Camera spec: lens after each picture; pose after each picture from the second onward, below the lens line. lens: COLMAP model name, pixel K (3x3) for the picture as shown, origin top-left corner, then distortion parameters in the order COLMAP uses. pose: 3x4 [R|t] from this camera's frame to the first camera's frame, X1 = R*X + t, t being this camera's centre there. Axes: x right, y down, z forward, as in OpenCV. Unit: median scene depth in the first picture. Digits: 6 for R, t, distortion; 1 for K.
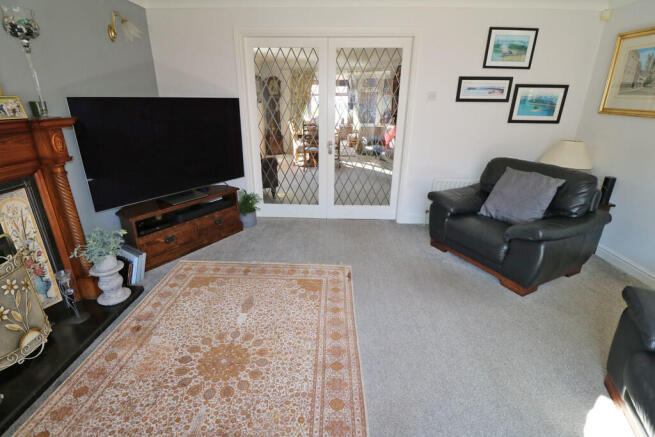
lens RADIAL K [[303.7, 0, 327.3], [0, 303.7, 214.5], [0, 0, 1]] dist [-0.008668, -0.007702]
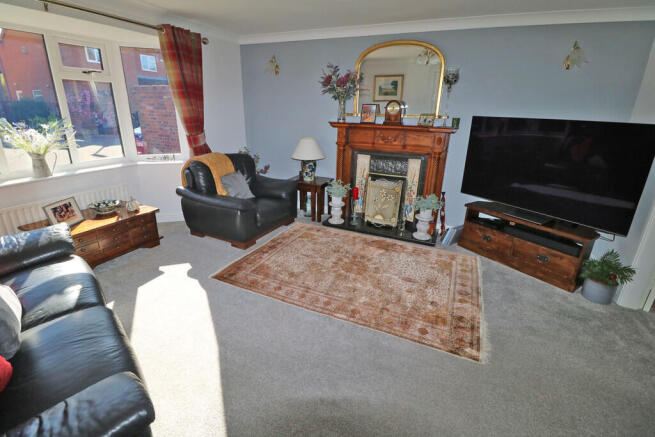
lens RADIAL K [[303.7, 0, 330.6], [0, 303.7, 218.2], [0, 0, 1]] dist [-0.008668, -0.007702]
pose [[-0.387776, 0.294575, -0.873416, 0.750269], [-0.351952, 0.828447, 0.435667, -0.294573], [0.851915, 0.476342, -0.217576, 0.750083]]
